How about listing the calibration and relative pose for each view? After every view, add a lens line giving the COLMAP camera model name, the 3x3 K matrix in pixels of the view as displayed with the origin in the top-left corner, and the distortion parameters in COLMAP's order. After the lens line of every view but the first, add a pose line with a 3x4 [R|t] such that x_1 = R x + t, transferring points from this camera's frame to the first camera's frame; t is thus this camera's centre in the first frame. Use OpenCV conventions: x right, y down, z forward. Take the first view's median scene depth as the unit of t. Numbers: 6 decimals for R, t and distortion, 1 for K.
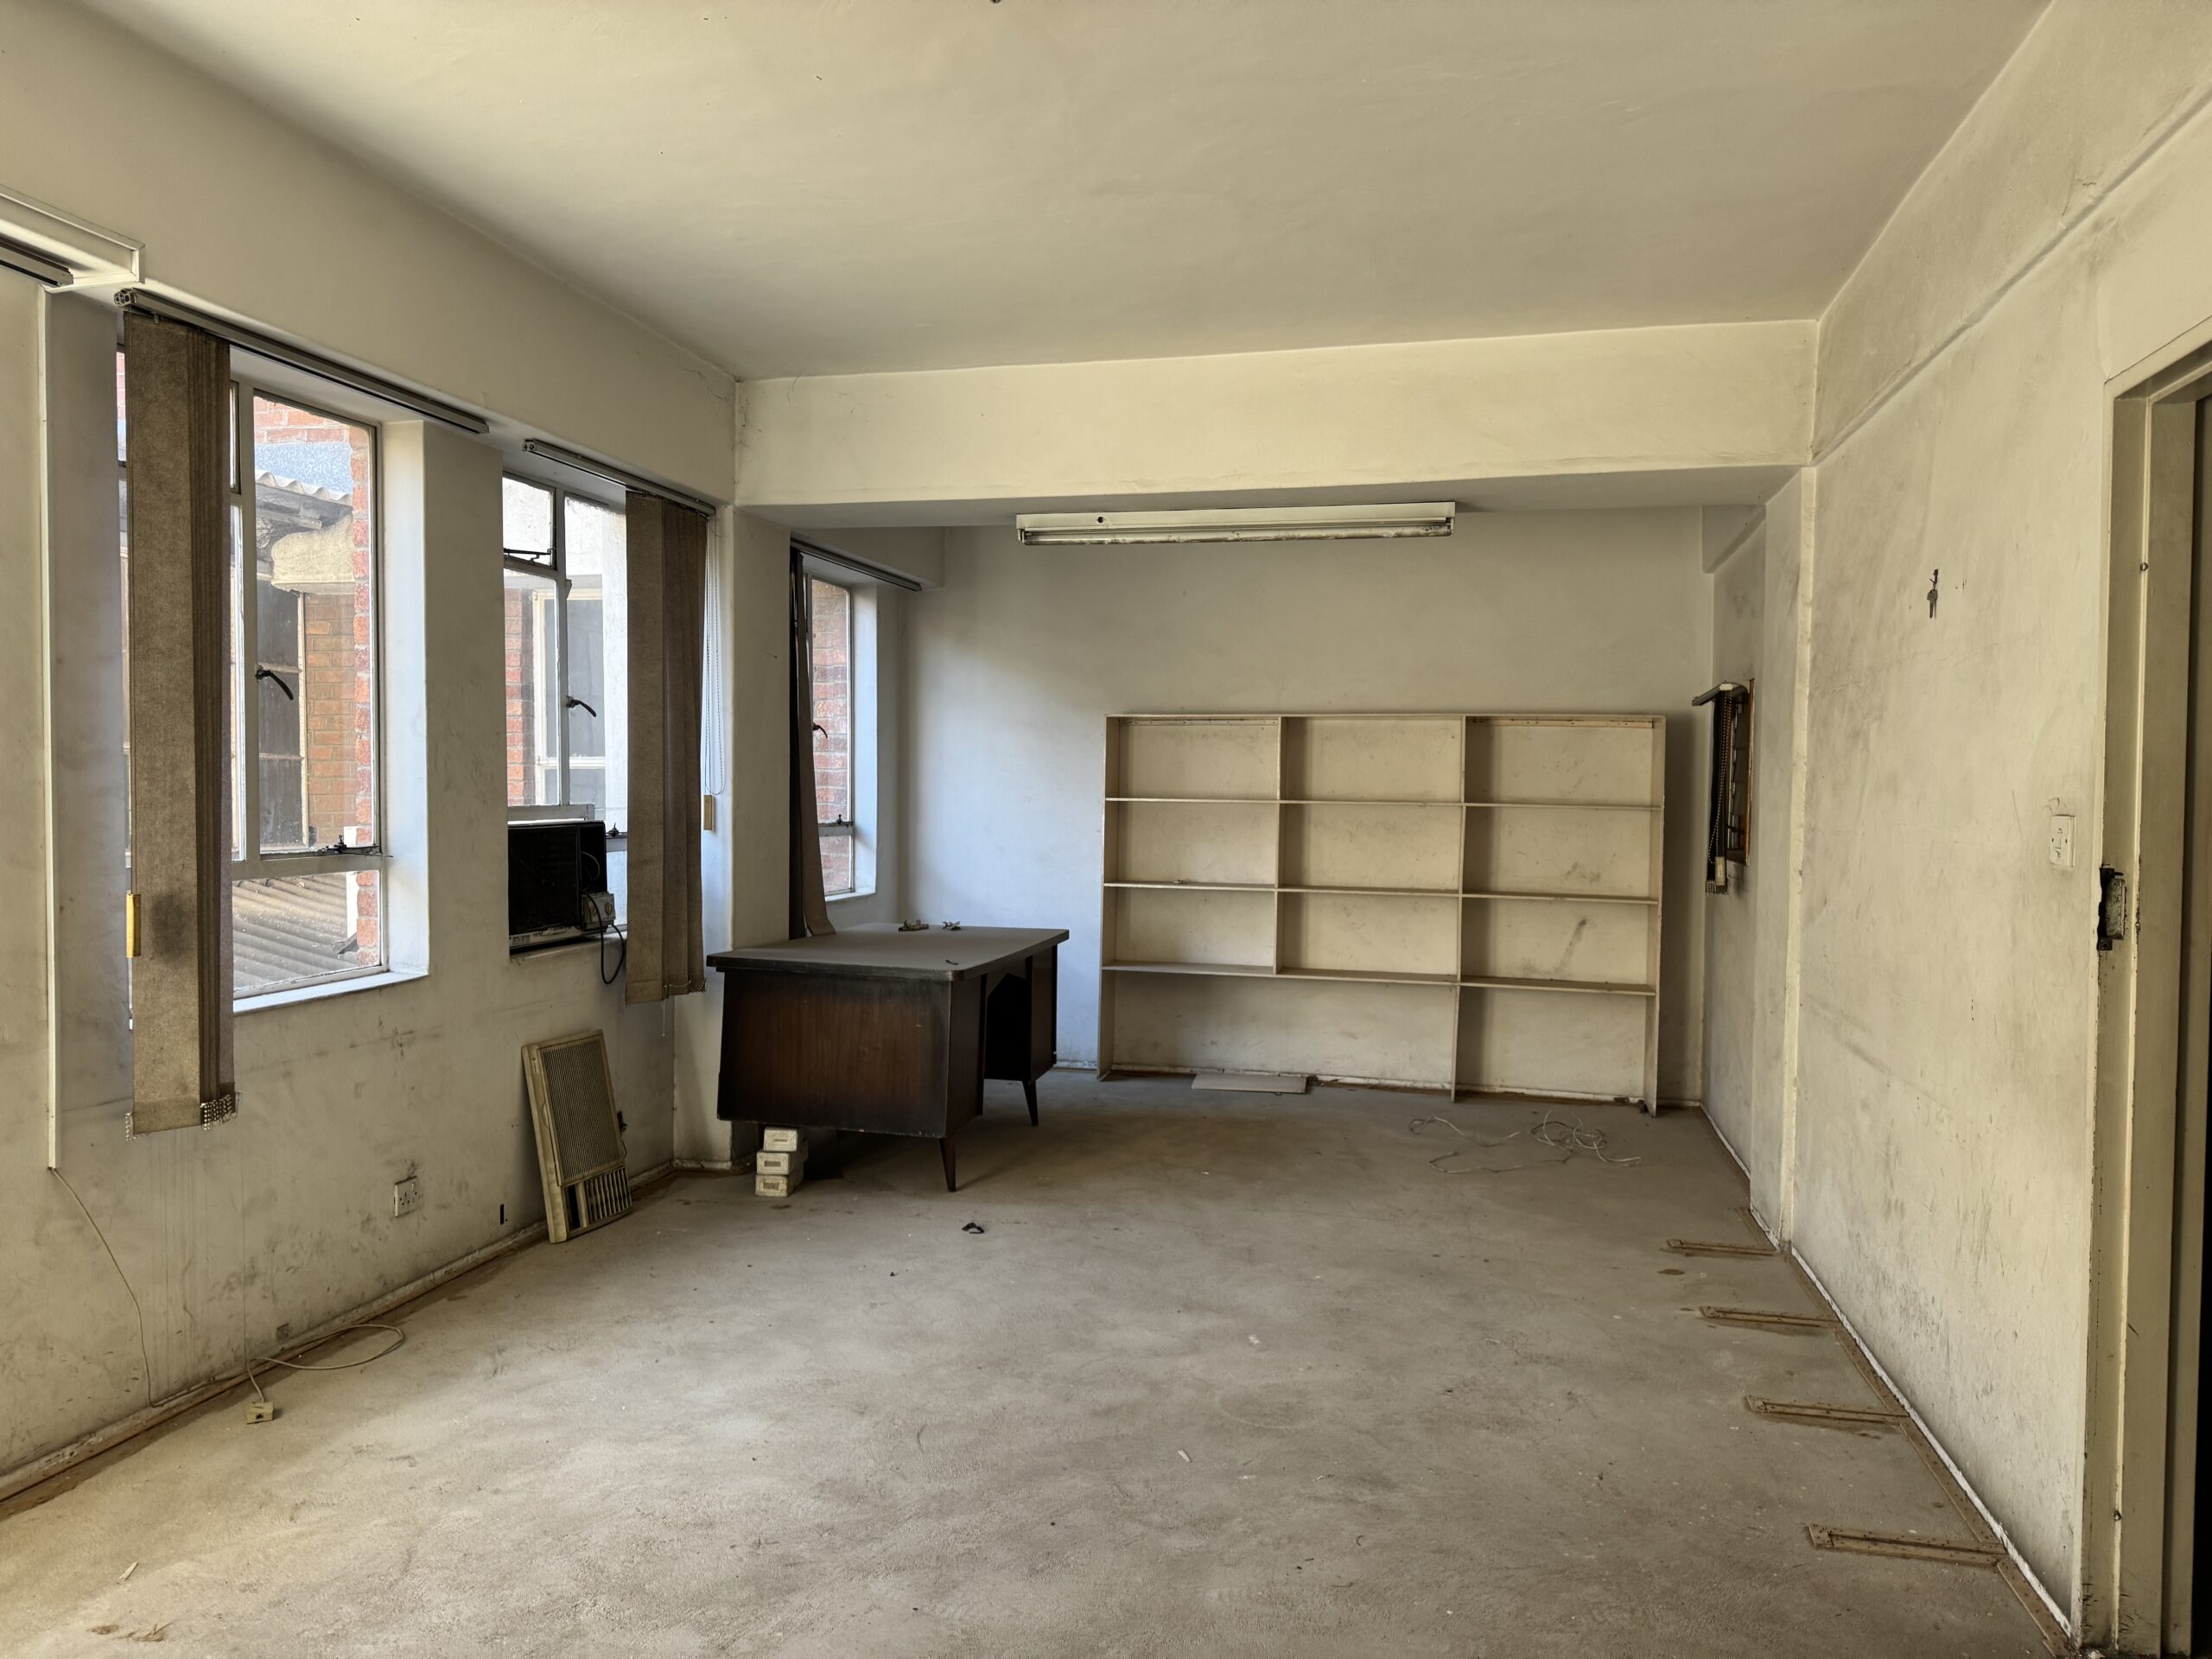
lens RADIAL K [[1529.1, 0, 1106.0], [0, 1529.1, 829.5], [0, 0, 1]] dist [0.002844, 0.003792]
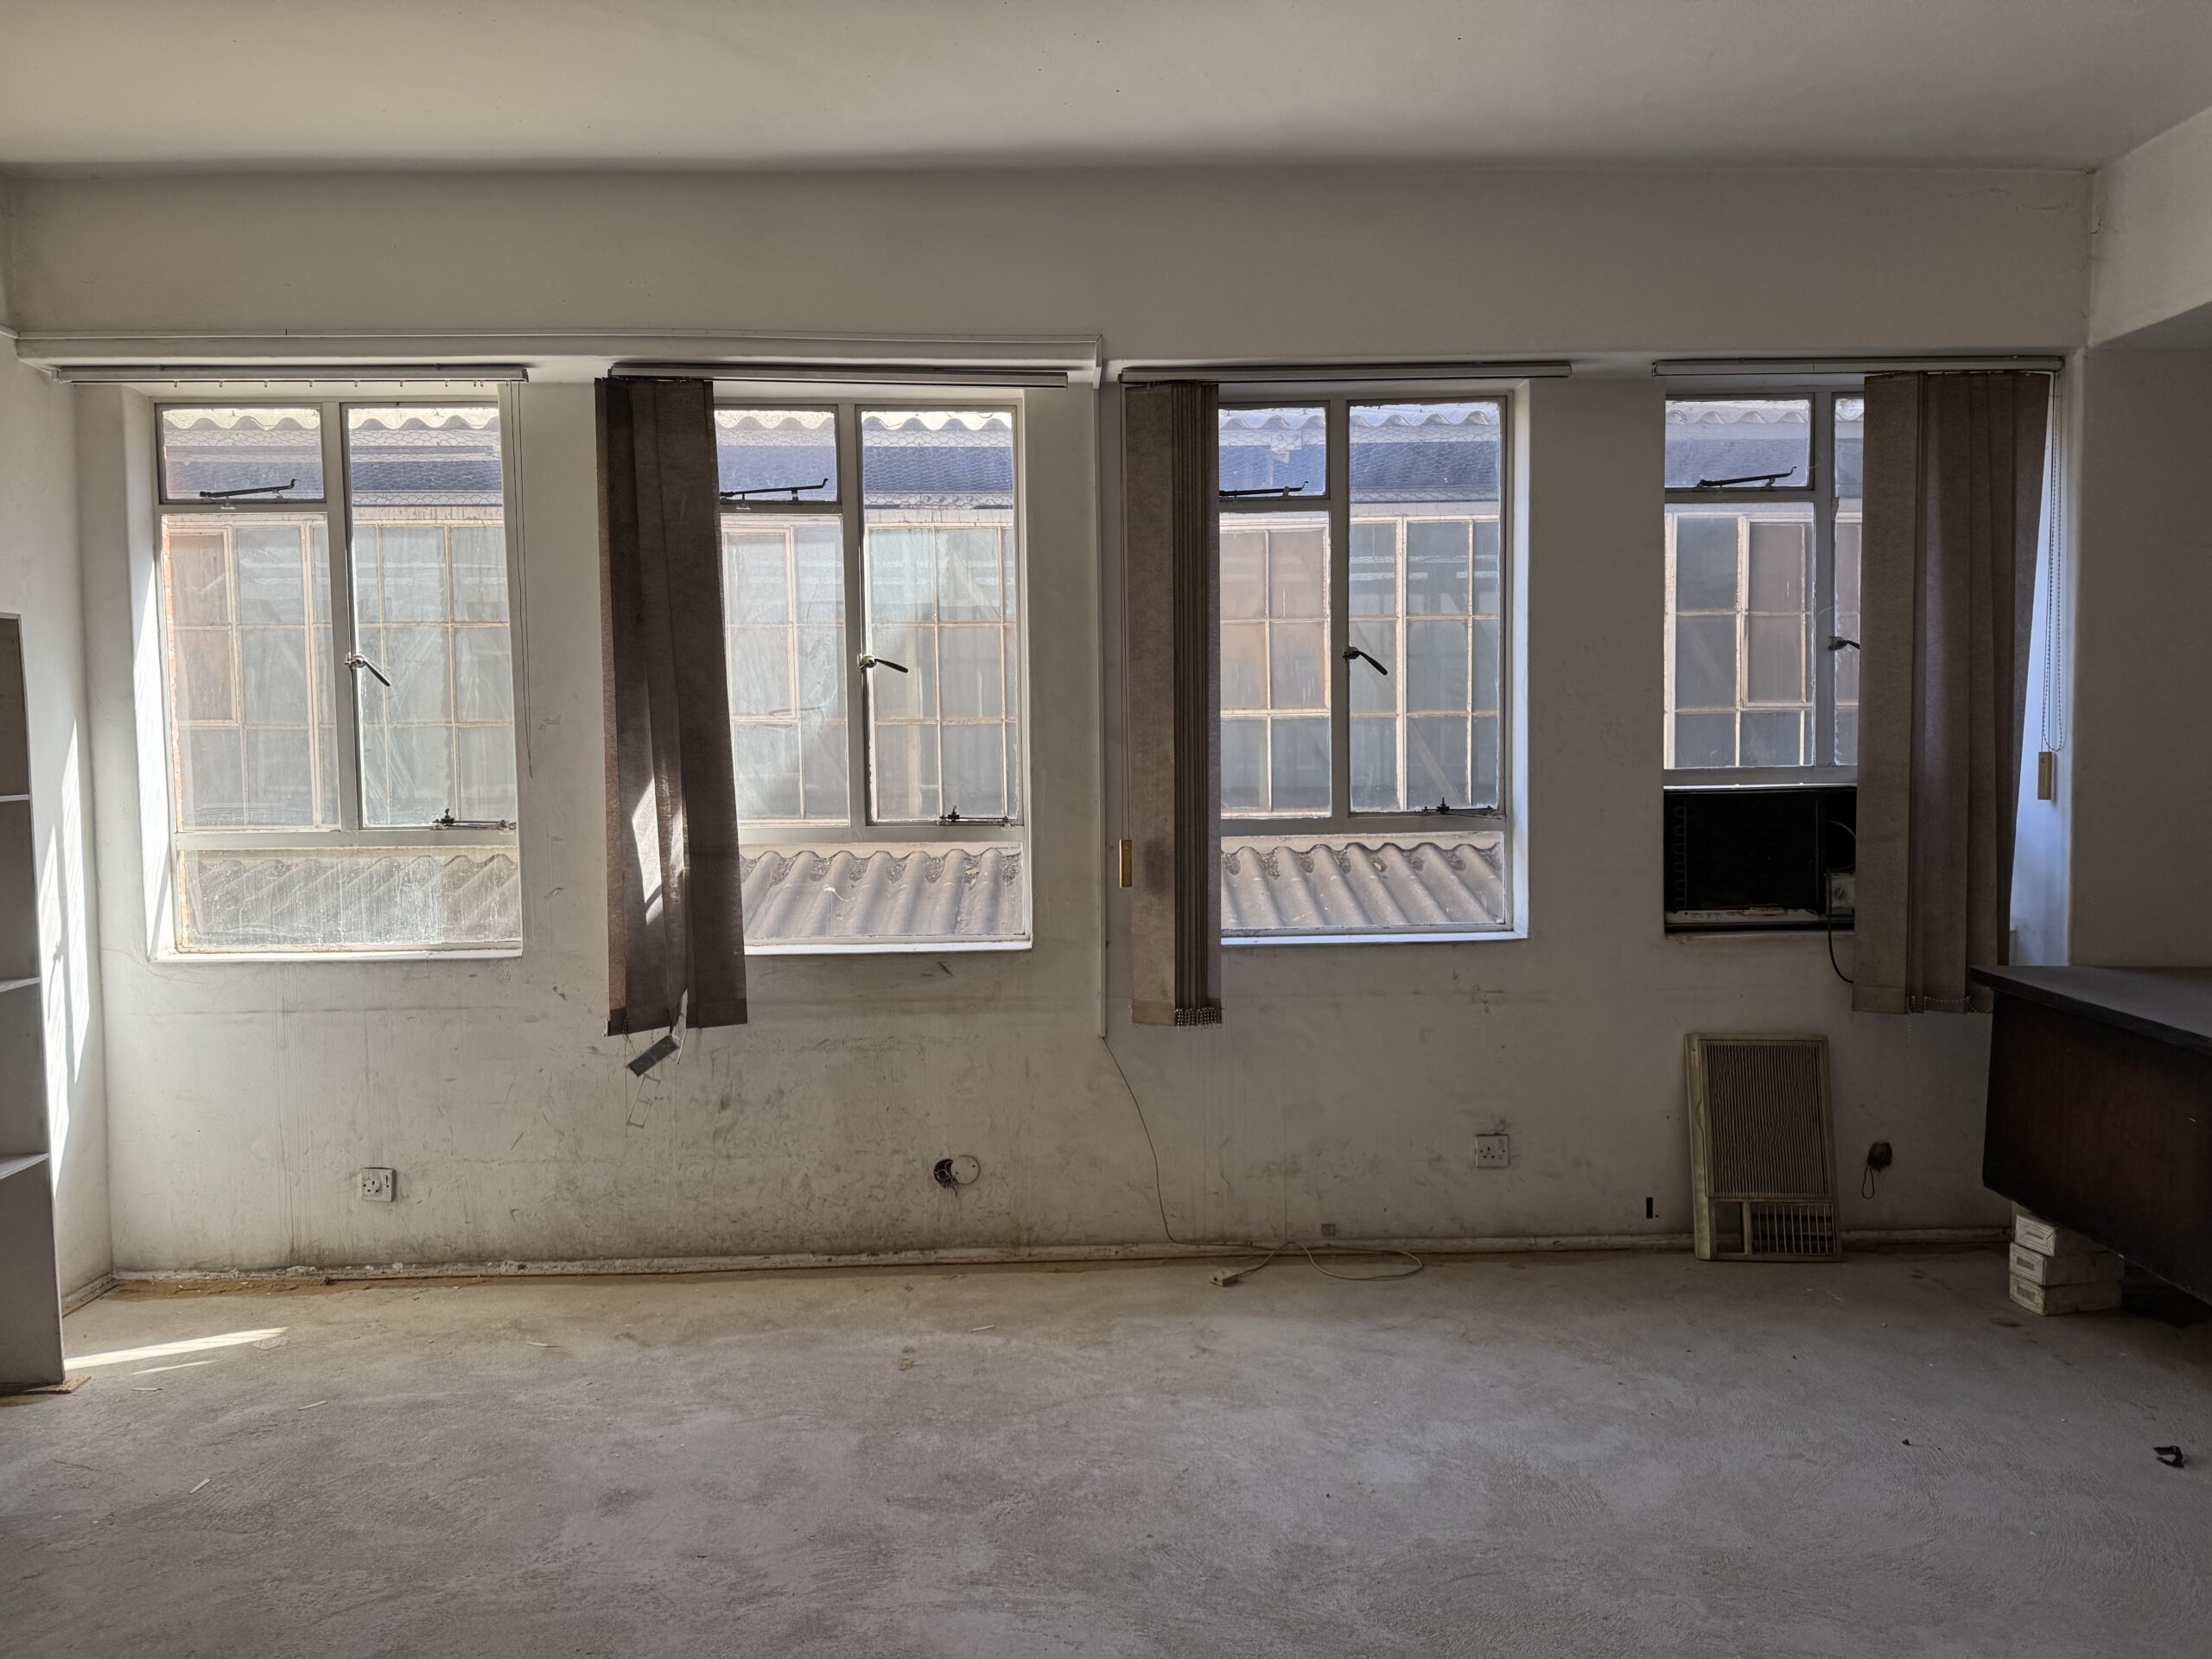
lens RADIAL K [[1541.1, 0, 1105.3], [0, 1541.1, 821.4], [0, 0, 1]] dist [0.167920, -0.204904]
pose [[0.277471, 0.043489, -0.959749, 0.517096], [-0.012924, 0.999054, 0.041533, -0.023033], [0.960647, 0.000880, 0.277771, 0.507917]]
